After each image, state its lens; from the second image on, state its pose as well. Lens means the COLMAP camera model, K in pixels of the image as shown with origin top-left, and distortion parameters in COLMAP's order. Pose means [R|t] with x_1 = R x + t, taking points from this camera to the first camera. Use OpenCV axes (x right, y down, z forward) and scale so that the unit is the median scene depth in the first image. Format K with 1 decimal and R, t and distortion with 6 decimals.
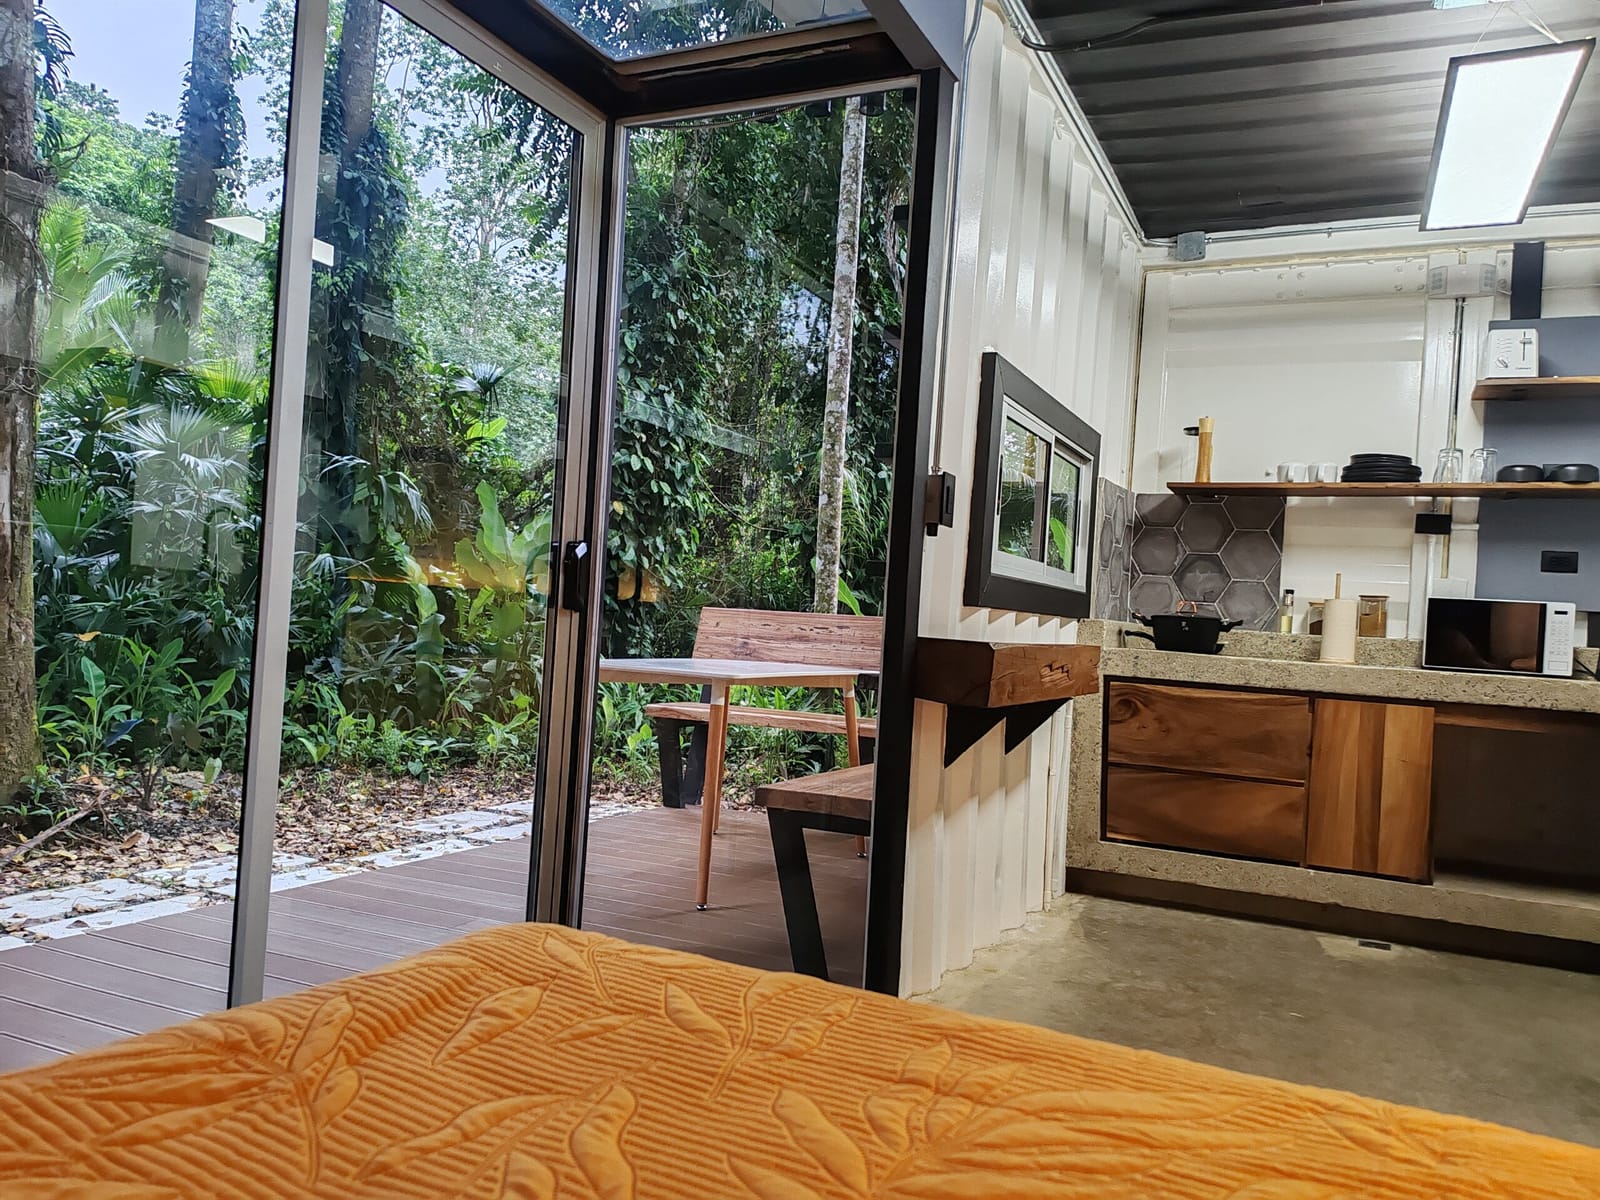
lens RADIAL K [[1218.0, 0, 800.0], [0, 1218.0, 600.0], [0, 0, 1]] dist [0.111106, -0.166824]
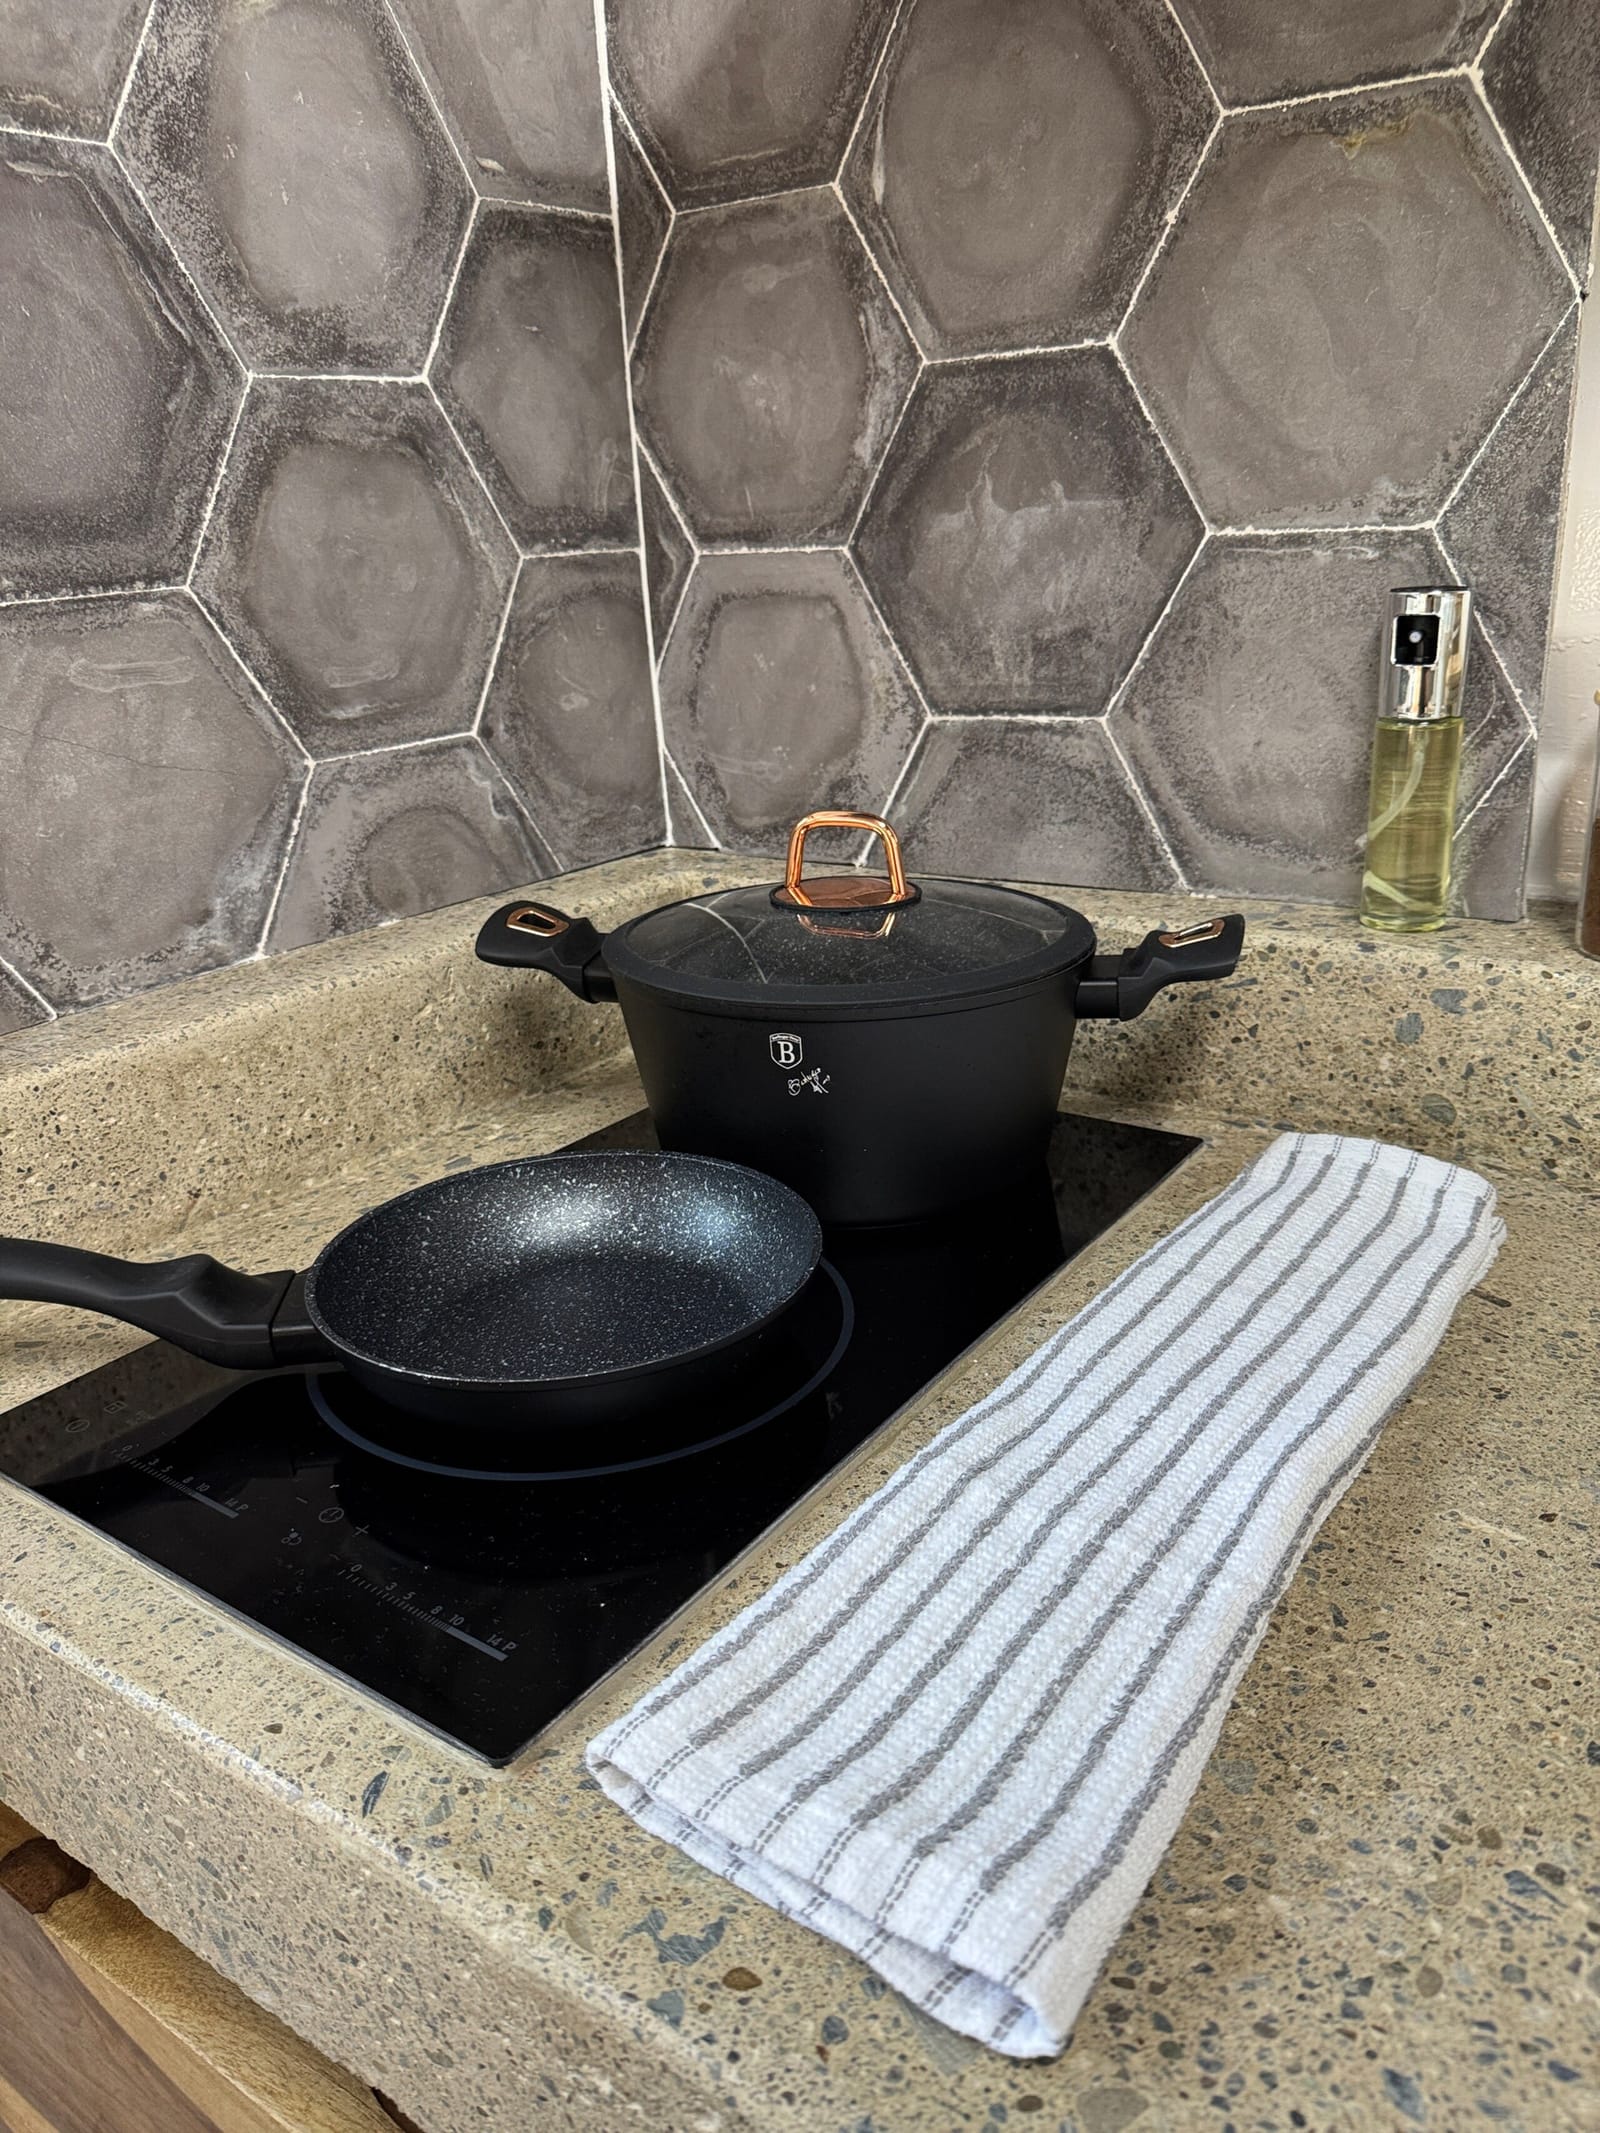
lens RADIAL K [[1584.7, 0, 803.7], [0, 1584.7, 1085.0], [0, 0, 1]] dist [-0.003560, -0.011973]
pose [[0.980000, -0.053555, -0.191653, 0.672788], [0.116816, 0.934523, 0.336186, -0.047113], [0.161100, -0.351850, 0.922089, 1.613842]]
